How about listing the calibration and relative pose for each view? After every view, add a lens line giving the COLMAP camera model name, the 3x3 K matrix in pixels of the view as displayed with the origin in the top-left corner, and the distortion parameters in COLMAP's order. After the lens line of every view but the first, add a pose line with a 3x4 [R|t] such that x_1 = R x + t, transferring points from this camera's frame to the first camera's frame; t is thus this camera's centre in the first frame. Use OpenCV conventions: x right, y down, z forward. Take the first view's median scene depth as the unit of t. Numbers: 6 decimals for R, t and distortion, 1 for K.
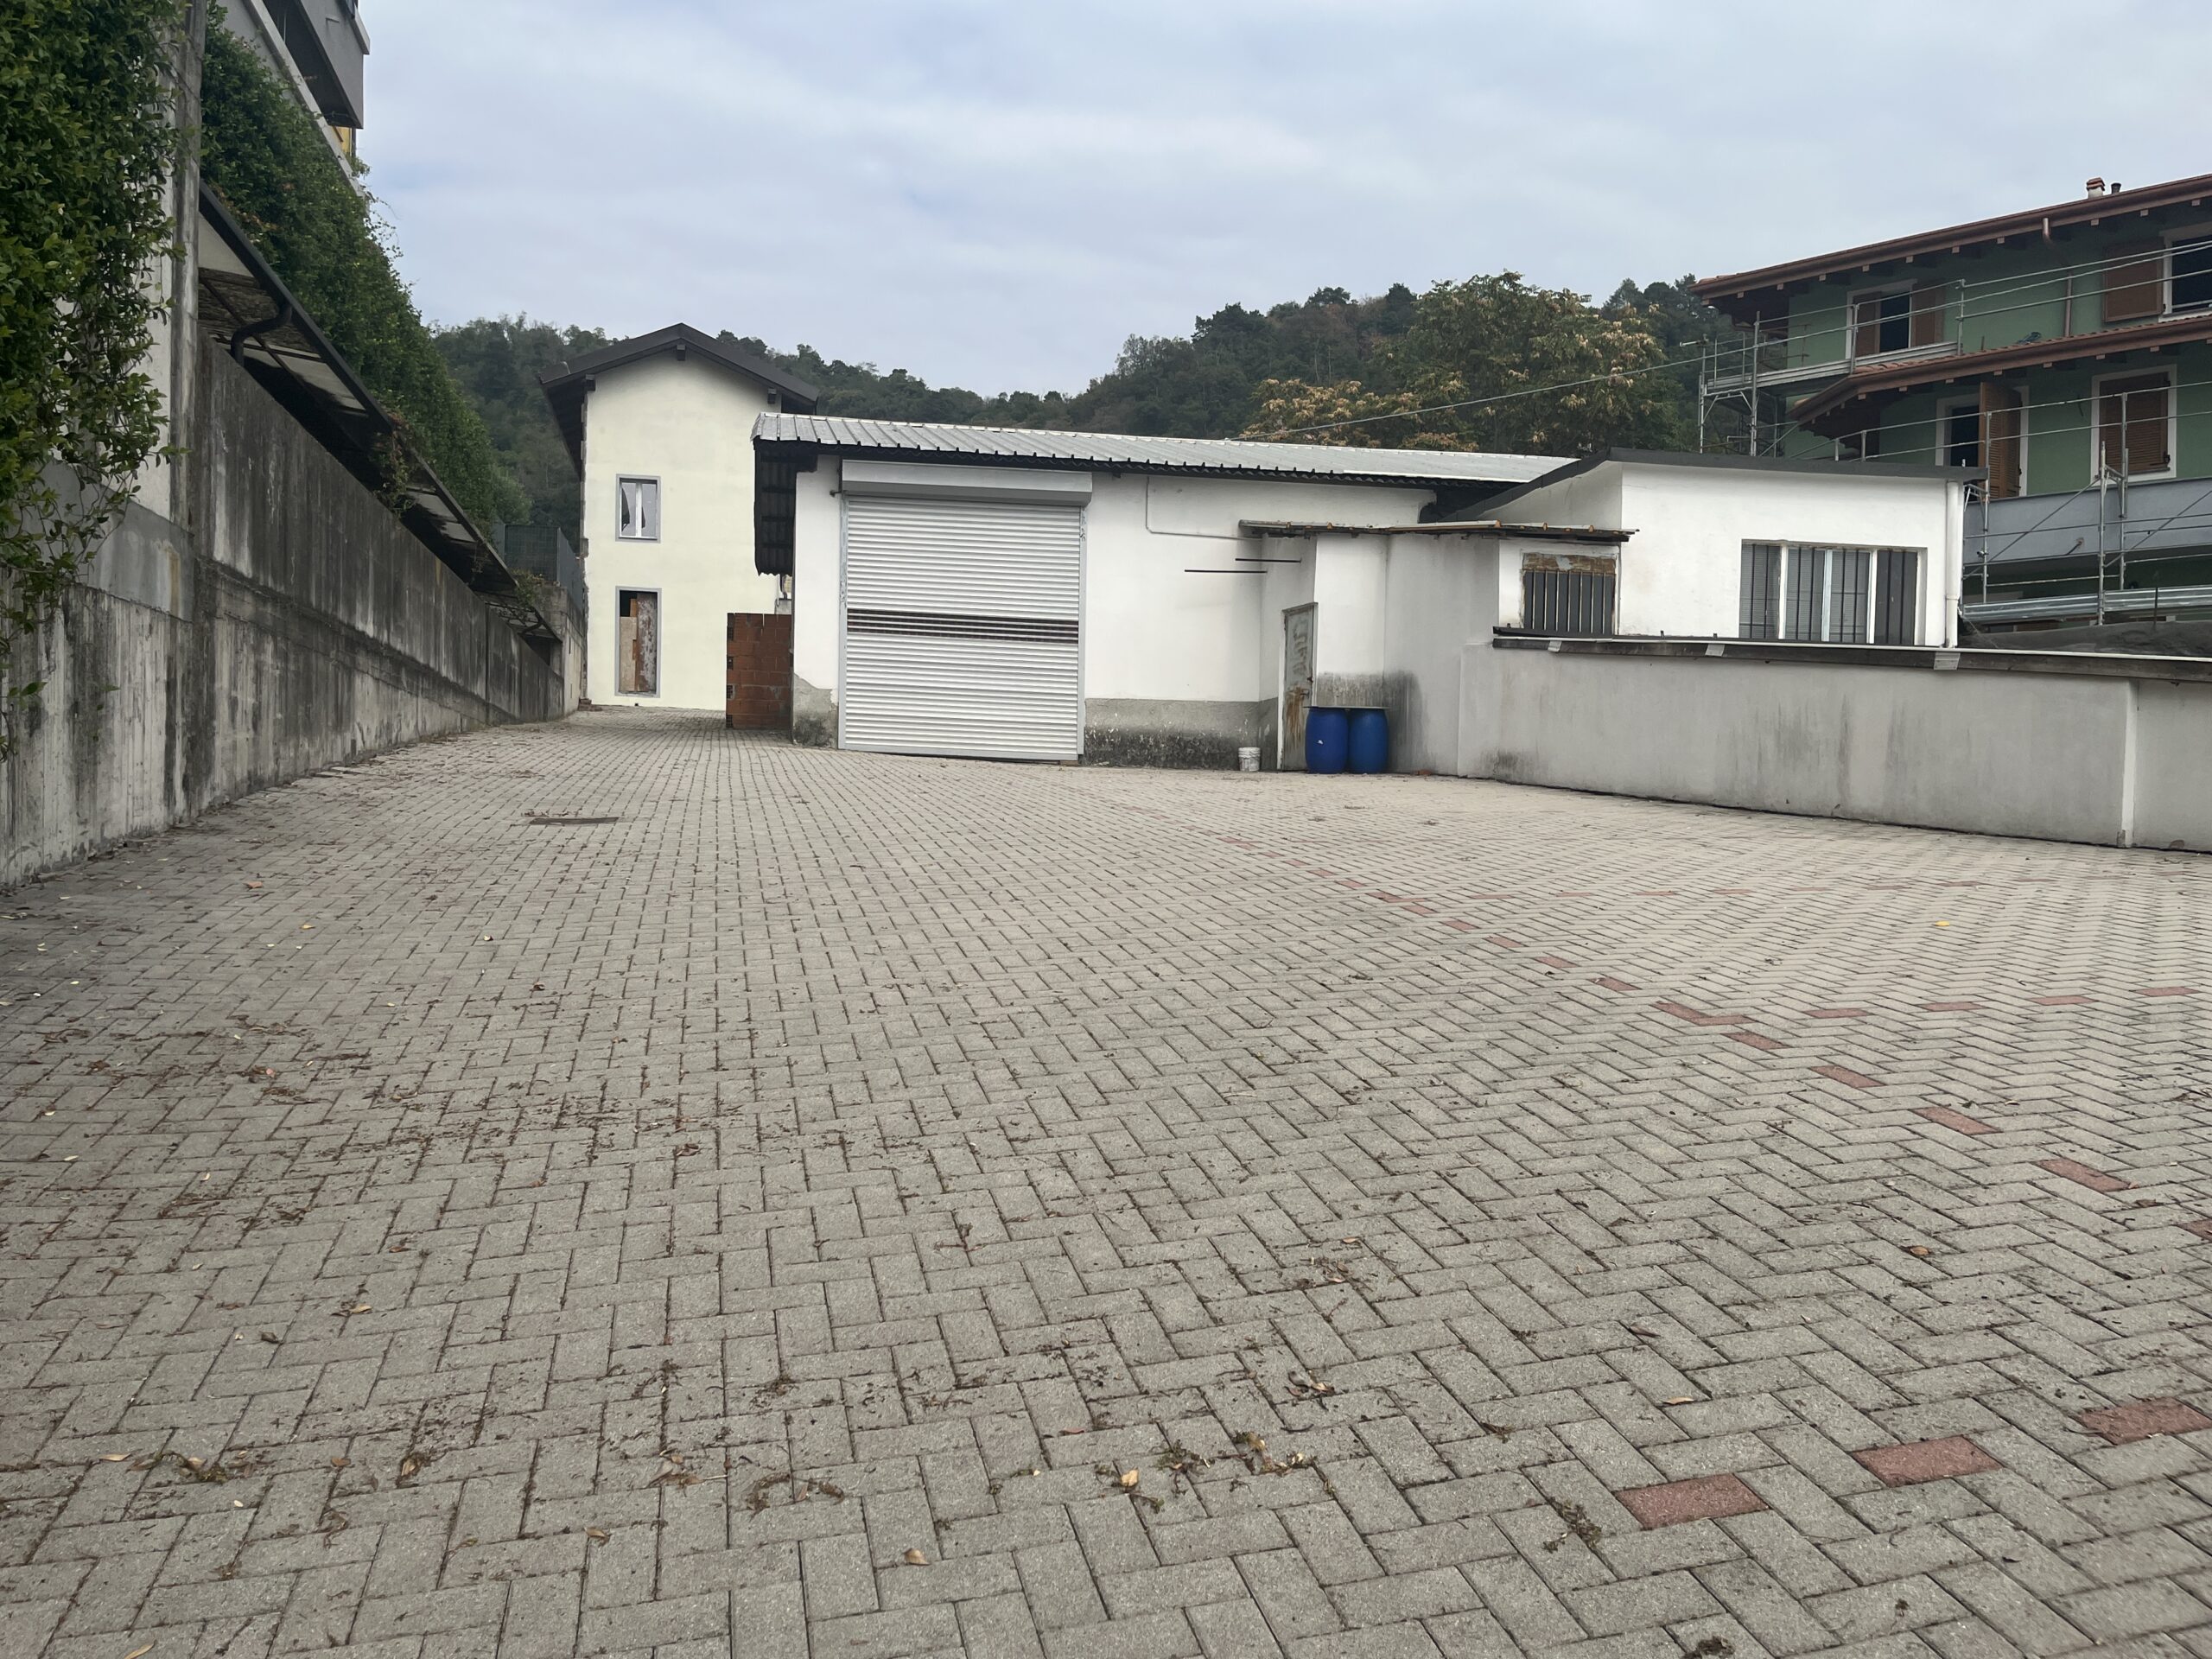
lens RADIAL K [[1697.9, 0, 1086.3], [0, 1697.9, 821.9], [0, 0, 1]] dist [0.028931, -0.023517]
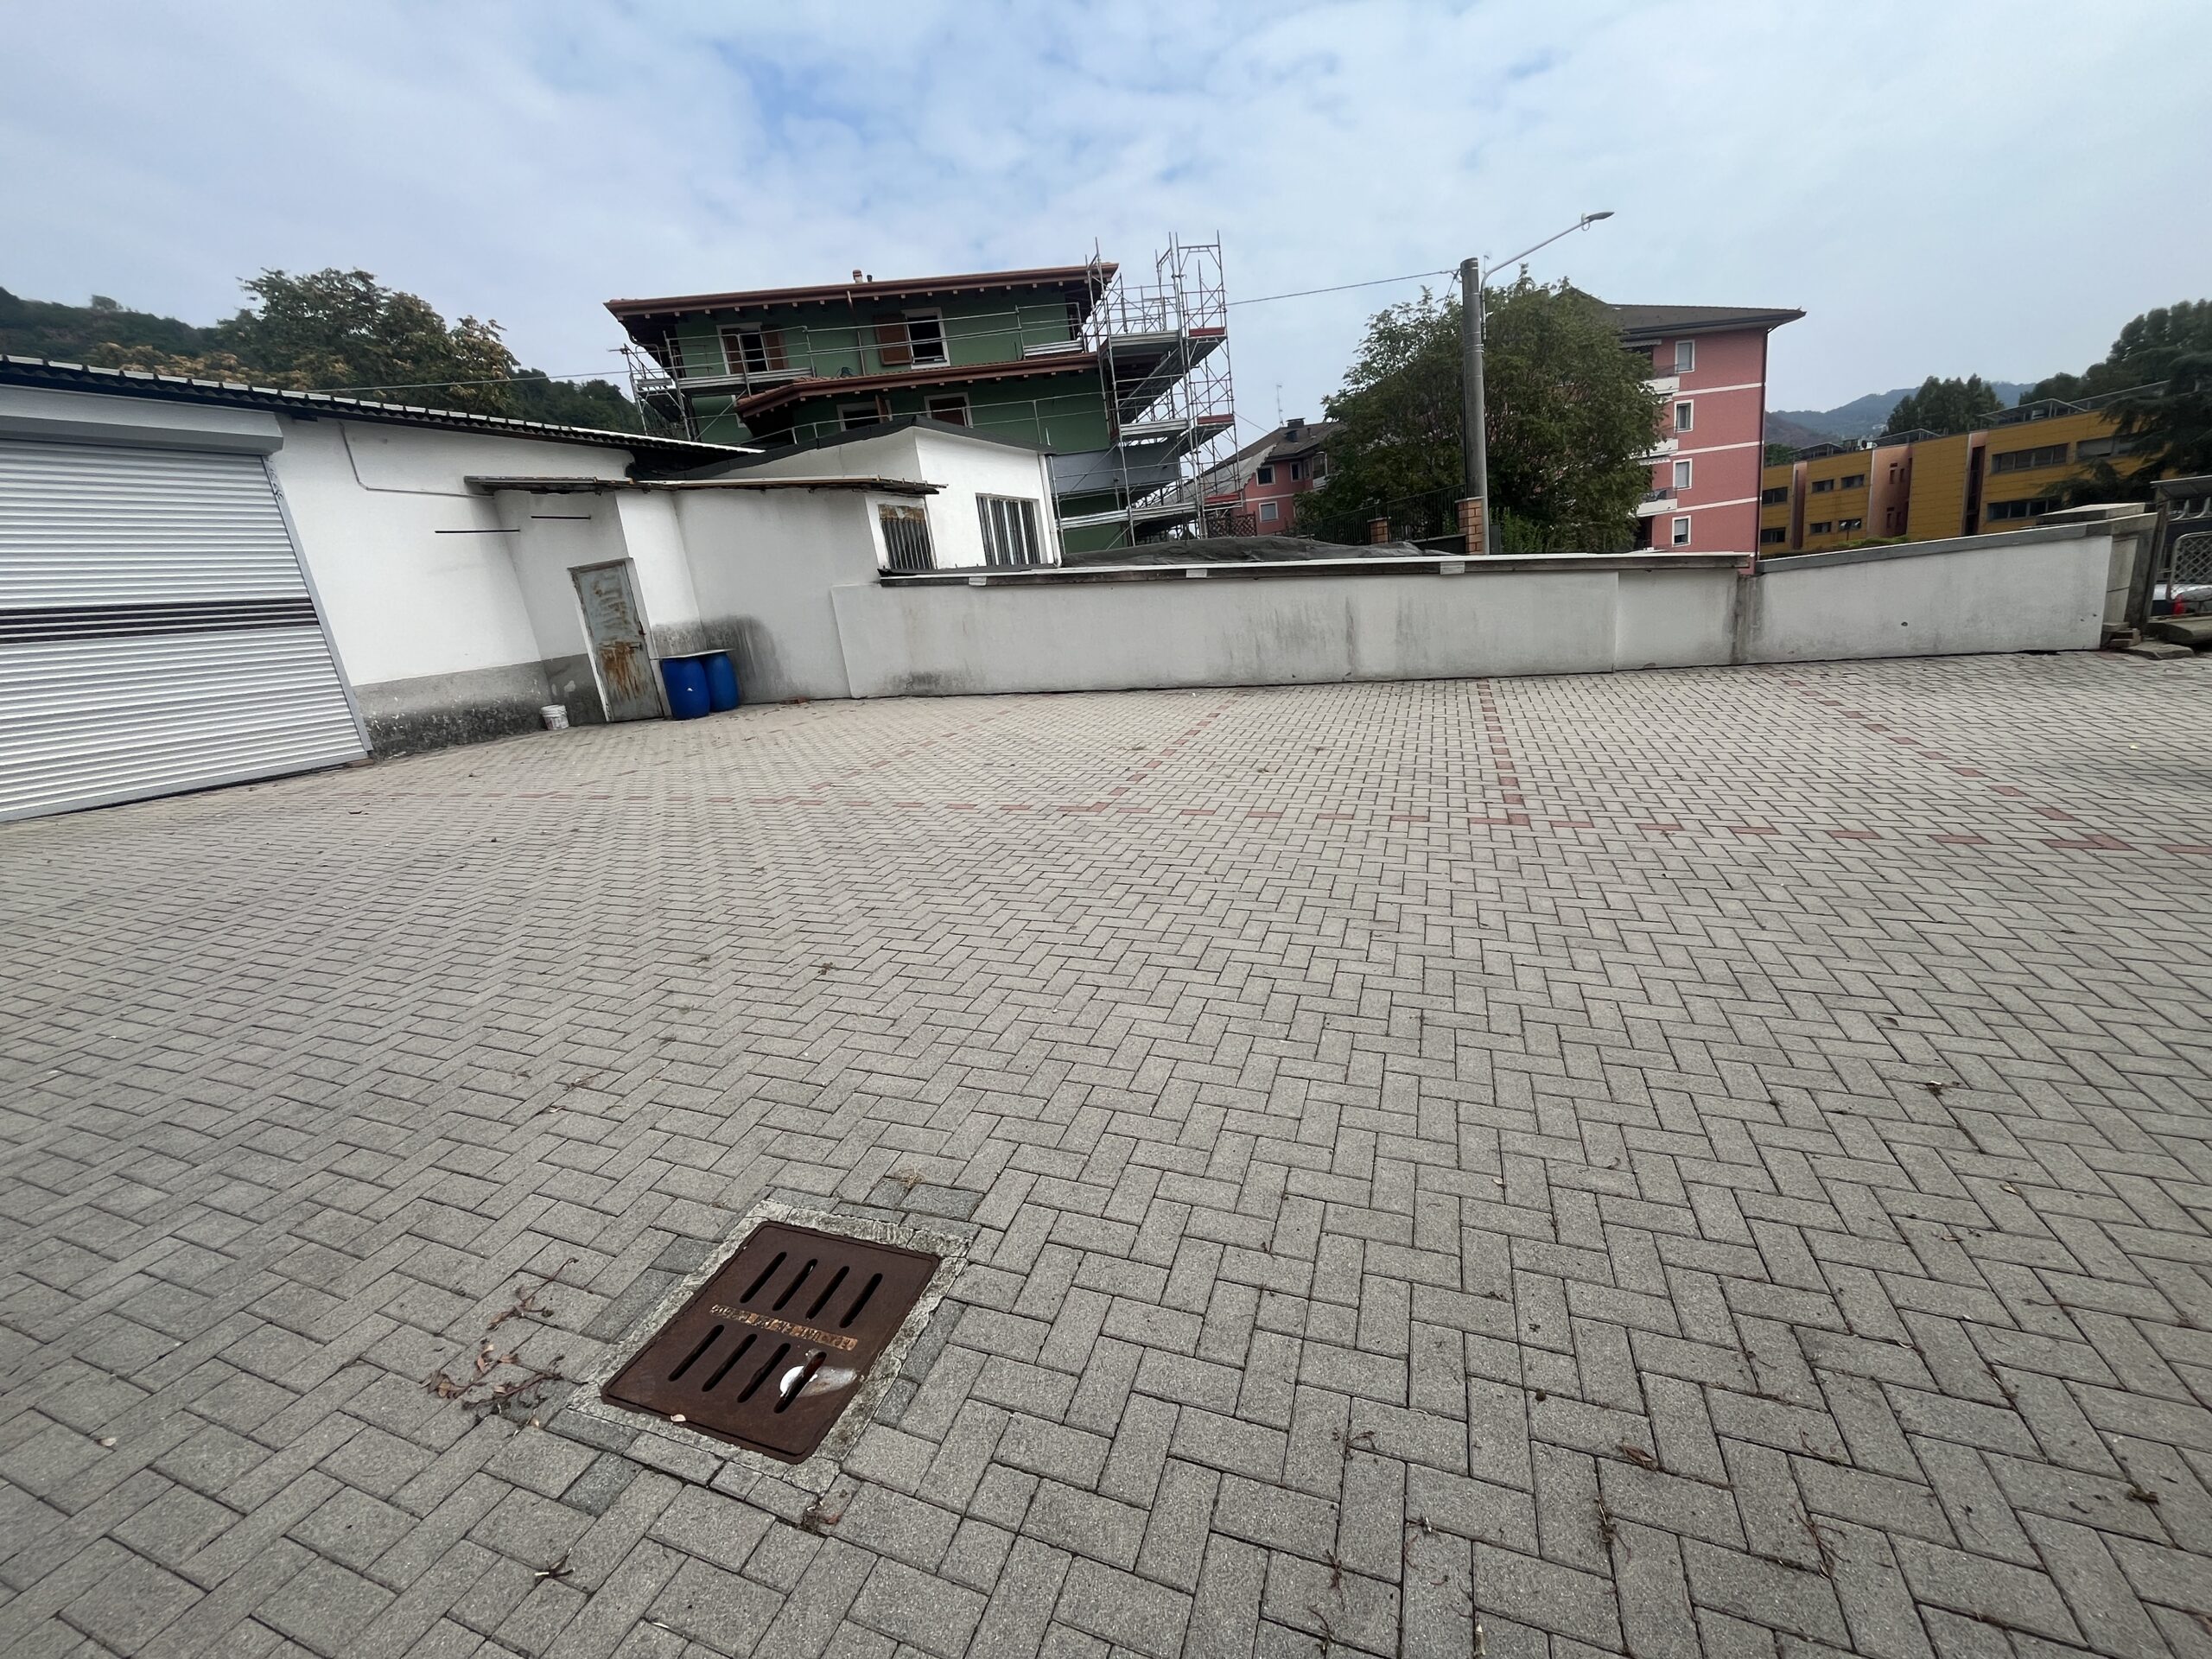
lens RADIAL K [[897.7, 0, 1105.6], [0, 897.7, 822.3], [0, 0, 1]] dist [0.001000, -0.000707]
pose [[0.531086, -0.294146, 0.794623, -0.129032], [0.150532, 0.955646, 0.253144, -0.045683], [-0.833839, -0.014825, 0.551808, 0.295027]]
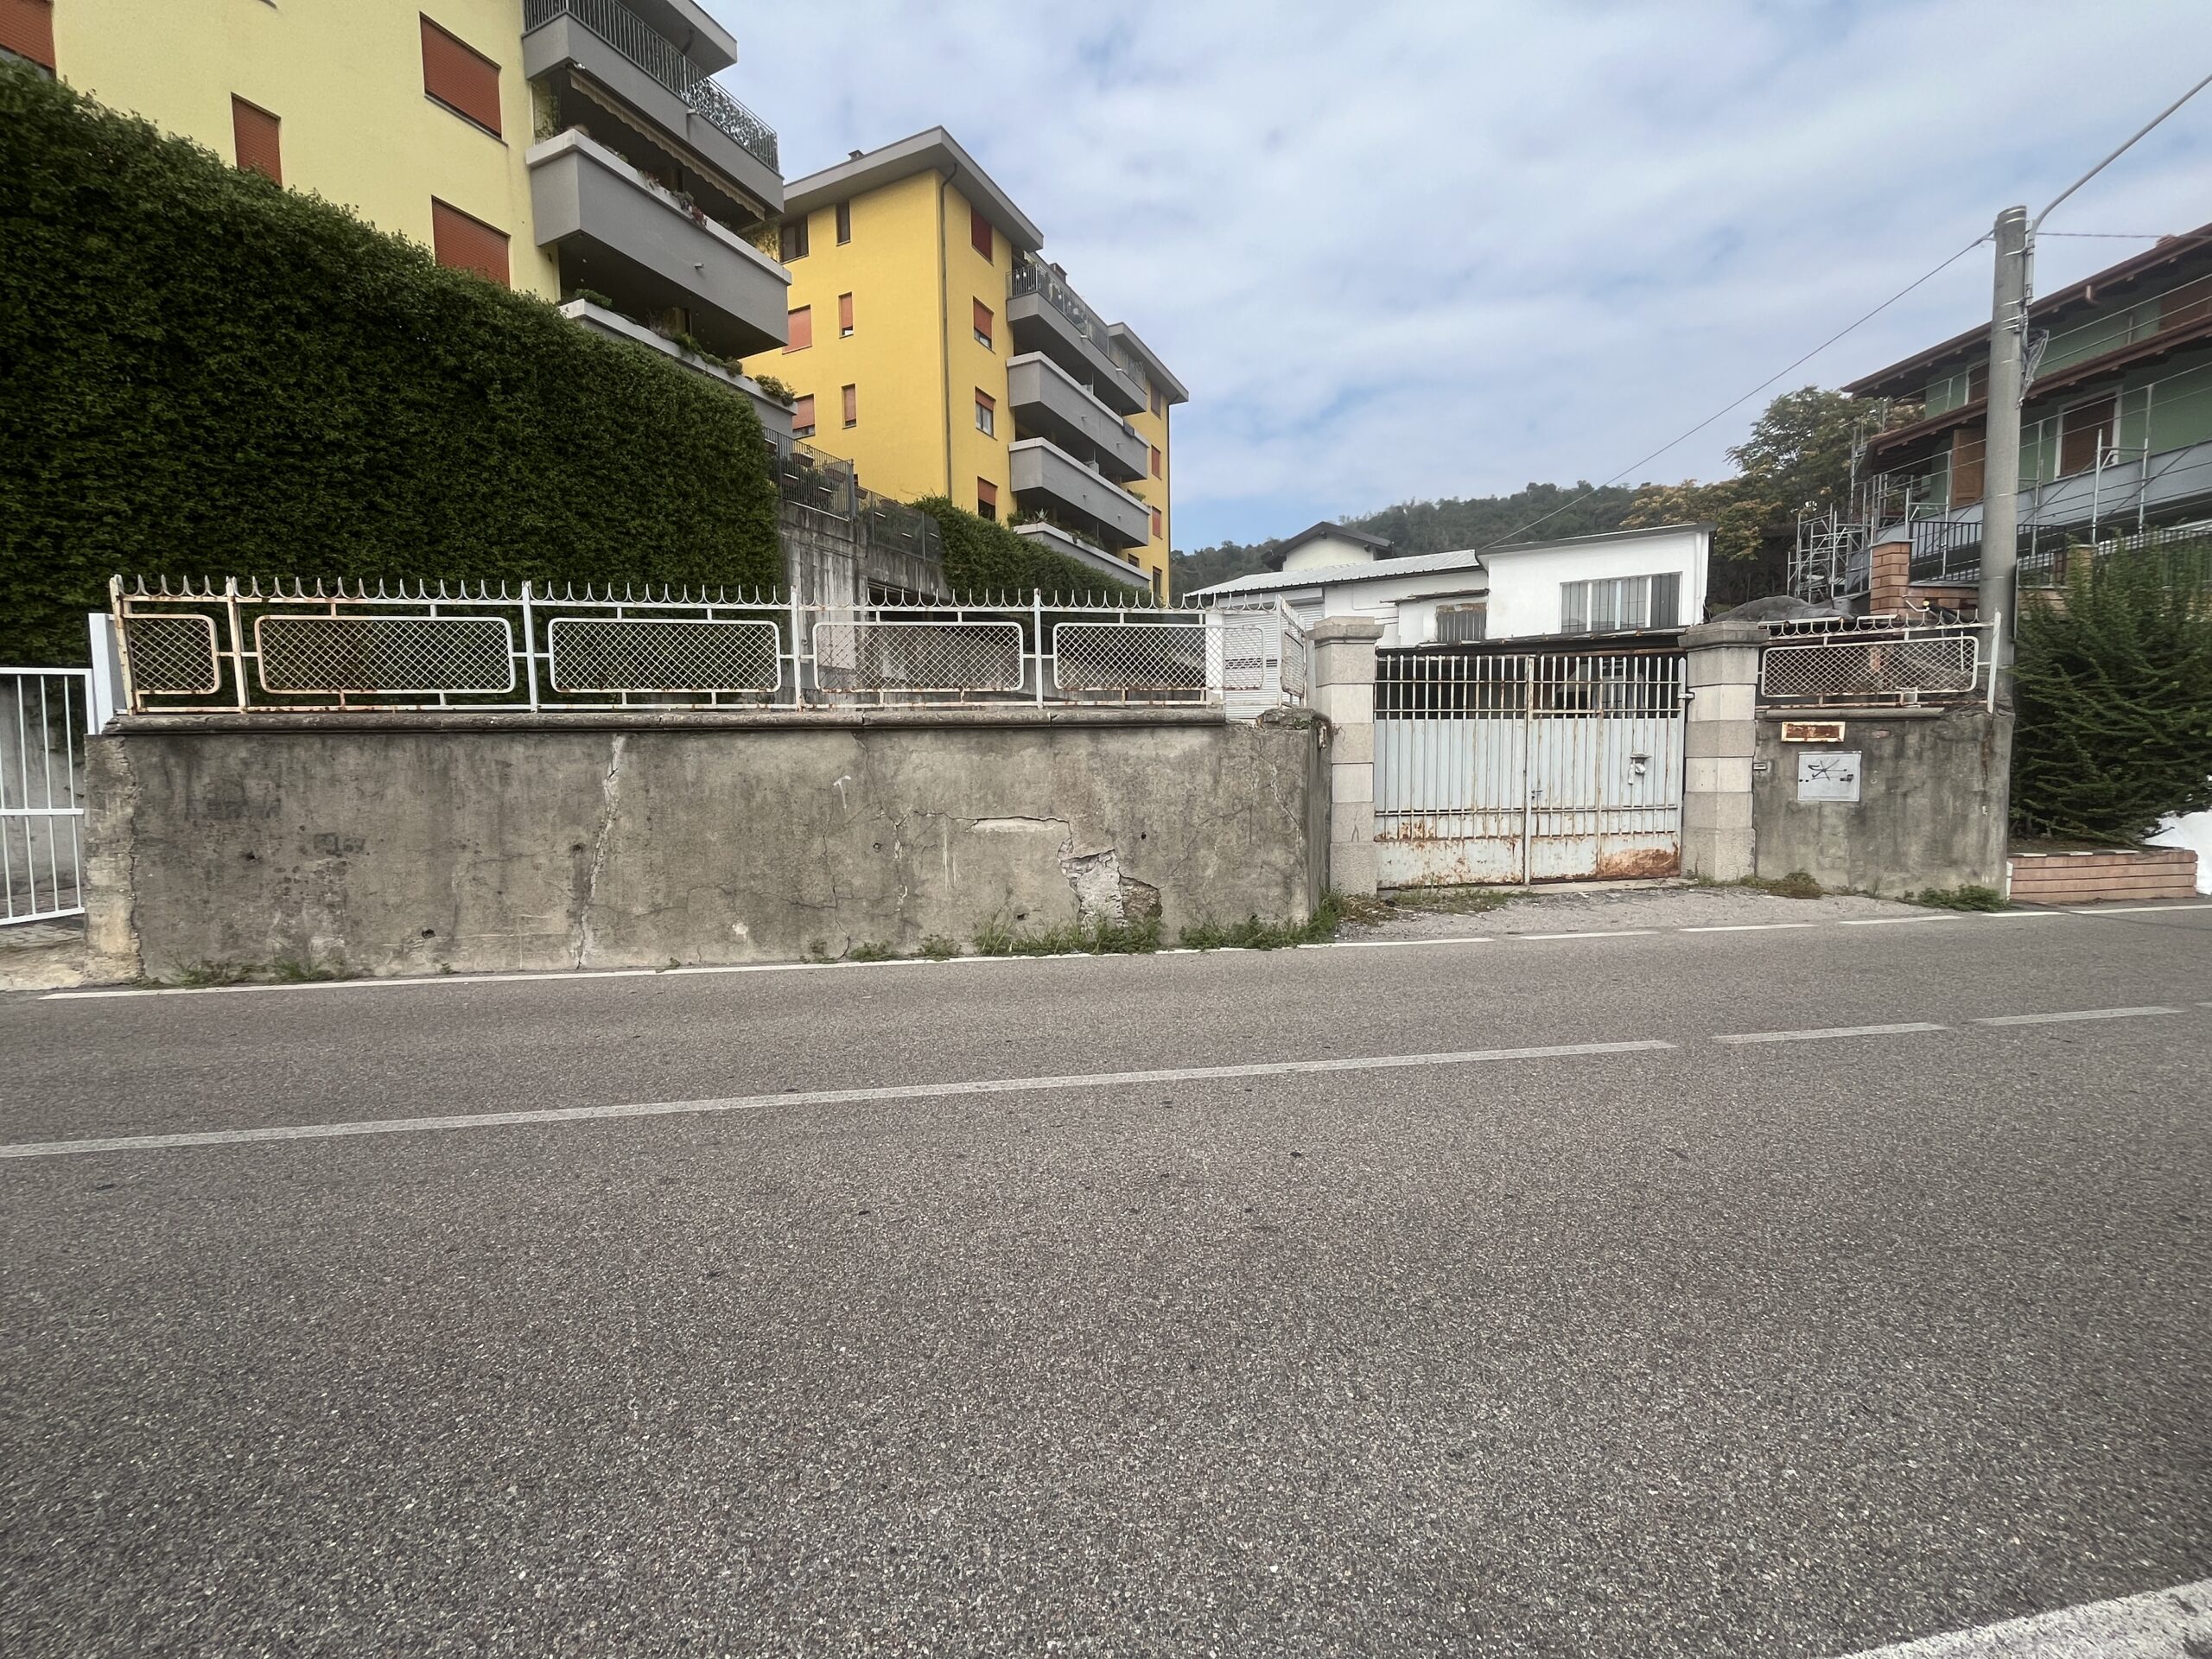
lens RADIAL K [[897.7, 0, 1112.8], [0, 897.7, 828.1], [0, 0, 1]] dist [0.001000, -0.000707]
pose [[0.787615, 0.015810, -0.615965, 0.363729], [0.024174, 0.998108, 0.056529, 0.026674], [0.615693, -0.059414, 0.785743, -0.085903]]
